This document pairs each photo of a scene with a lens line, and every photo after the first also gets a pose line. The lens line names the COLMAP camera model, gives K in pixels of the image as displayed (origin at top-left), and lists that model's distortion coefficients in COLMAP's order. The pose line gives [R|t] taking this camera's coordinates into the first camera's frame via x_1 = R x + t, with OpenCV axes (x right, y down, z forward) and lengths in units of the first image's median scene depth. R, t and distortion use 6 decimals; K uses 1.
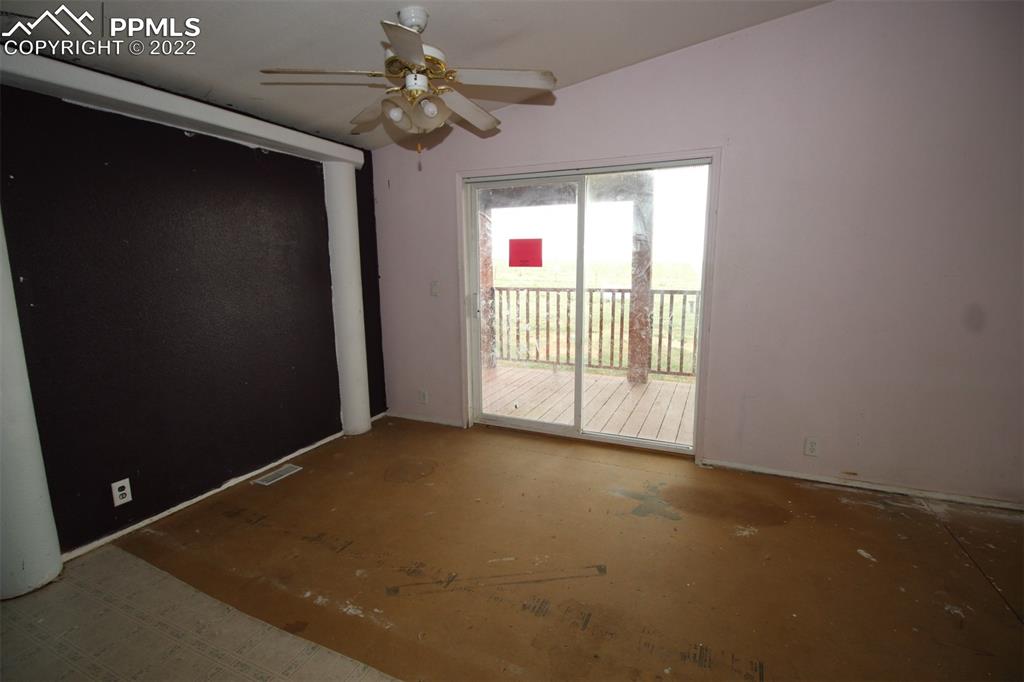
lens RADIAL K [[478.6, 0, 513.6], [0, 478.6, 344.0], [0, 0, 1]] dist [-0.020573, -0.000771]
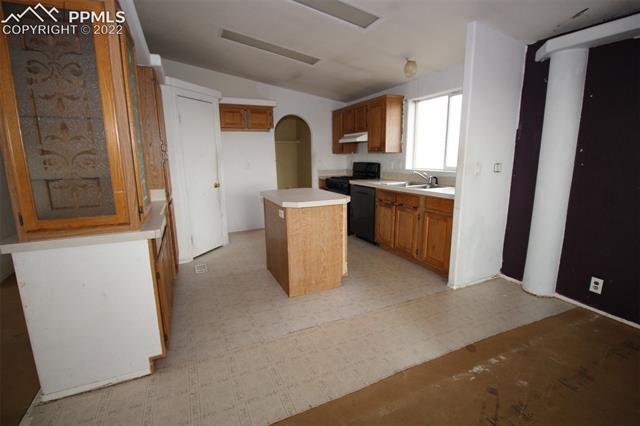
lens RADIAL K [[304.2, 0, 322.3], [0, 304.2, 211.0], [0, 0, 1]] dist [-0.002674, -0.000383]
pose [[-0.668079, 0.149744, -0.728867, 0.361966], [-0.111228, 0.948438, 0.296806, -0.092400], [0.735730, 0.279360, -0.616975, 0.617169]]
